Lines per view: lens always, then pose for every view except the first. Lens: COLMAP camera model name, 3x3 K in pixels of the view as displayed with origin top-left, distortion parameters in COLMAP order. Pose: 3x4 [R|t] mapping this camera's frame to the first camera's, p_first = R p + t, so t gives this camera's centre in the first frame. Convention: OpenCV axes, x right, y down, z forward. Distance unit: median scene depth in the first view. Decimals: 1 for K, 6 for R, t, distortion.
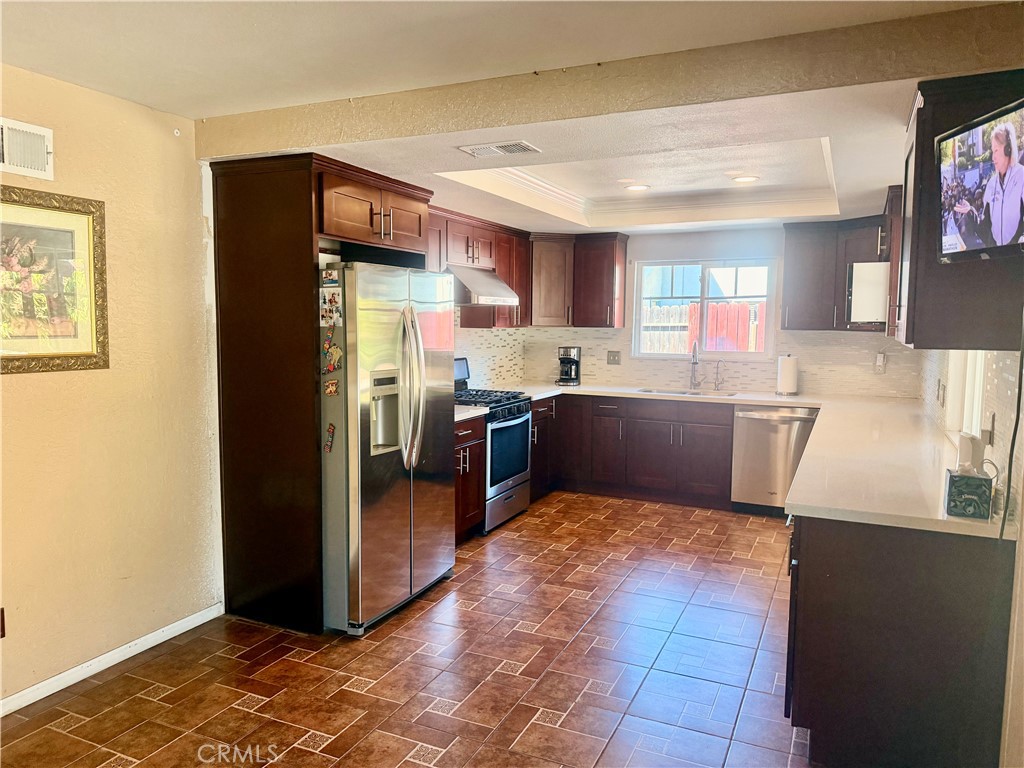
lens RADIAL K [[725.9, 0, 505.6], [0, 725.9, 383.3], [0, 0, 1]] dist [0.064259, -0.091931]
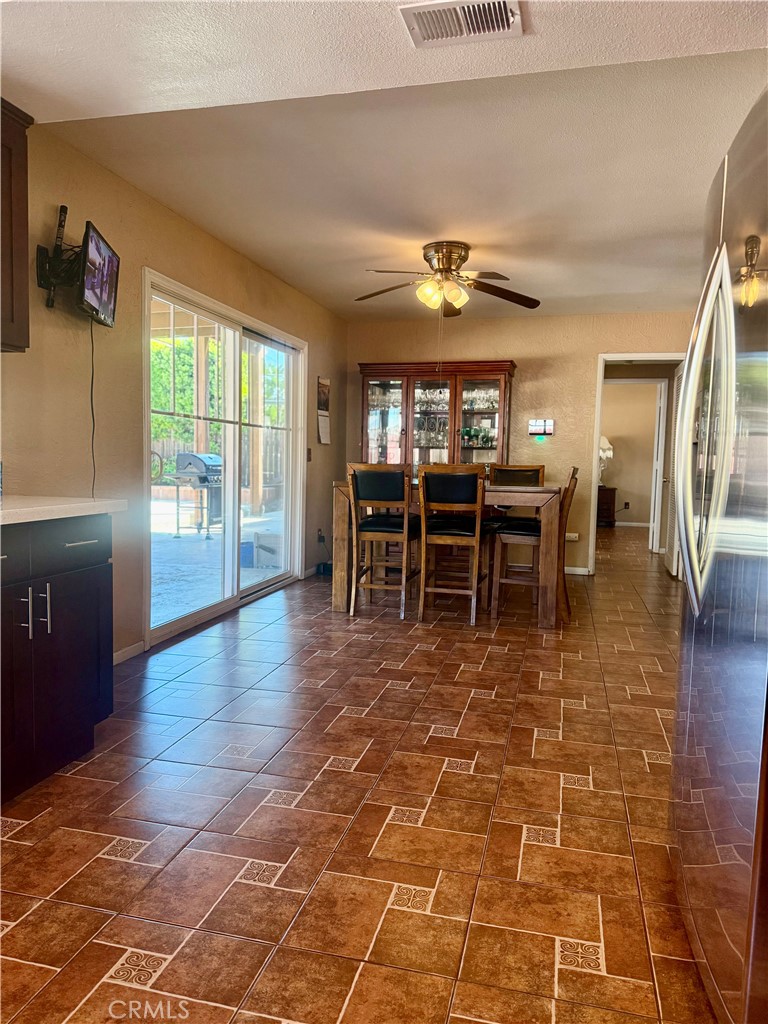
lens RADIAL K [[725.9, 0, 386.2], [0, 725.9, 512.8], [0, 0, 1]] dist [0.064259, -0.091931]
pose [[-0.979817, -0.014681, -0.199356, 0.111542], [-0.050691, 0.982948, 0.176759, -0.012617], [0.193361, 0.183297, -0.963854, 1.060793]]
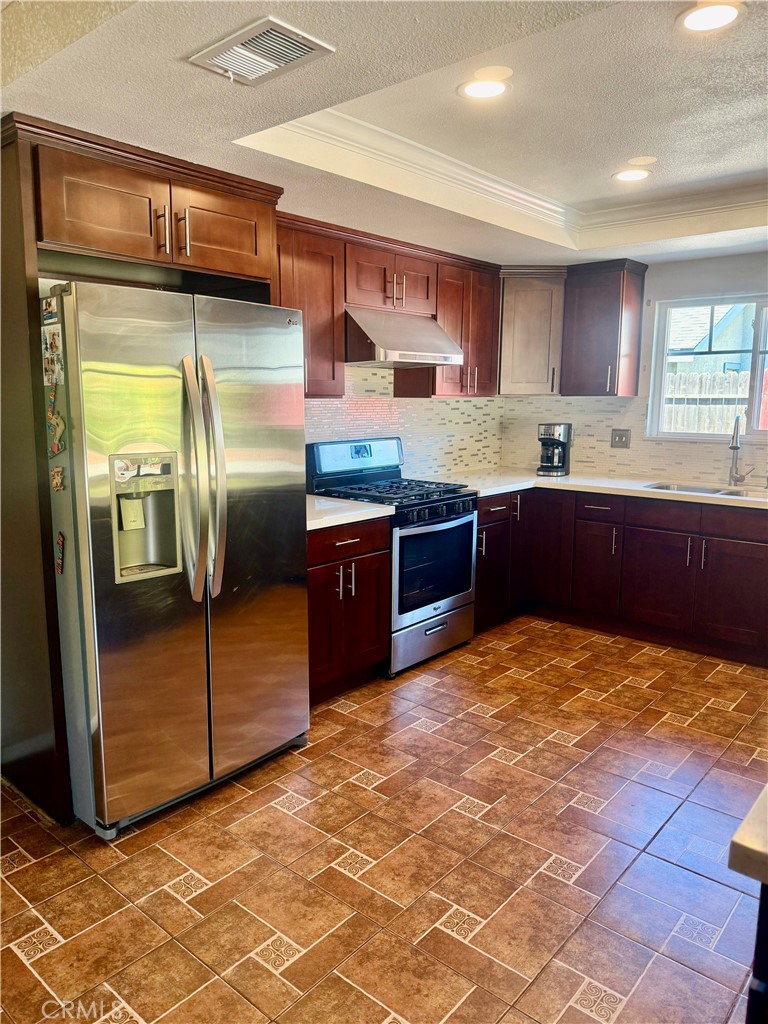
lens RADIAL K [[725.9, 0, 375.5], [0, 725.9, 509.5], [0, 0, 1]] dist [0.064259, -0.091931]
pose [[0.961172, 0.038696, -0.273222, 0.154604], [-0.021000, 0.997505, 0.067400, -0.011621], [0.275149, -0.059045, 0.959587, 0.303625]]
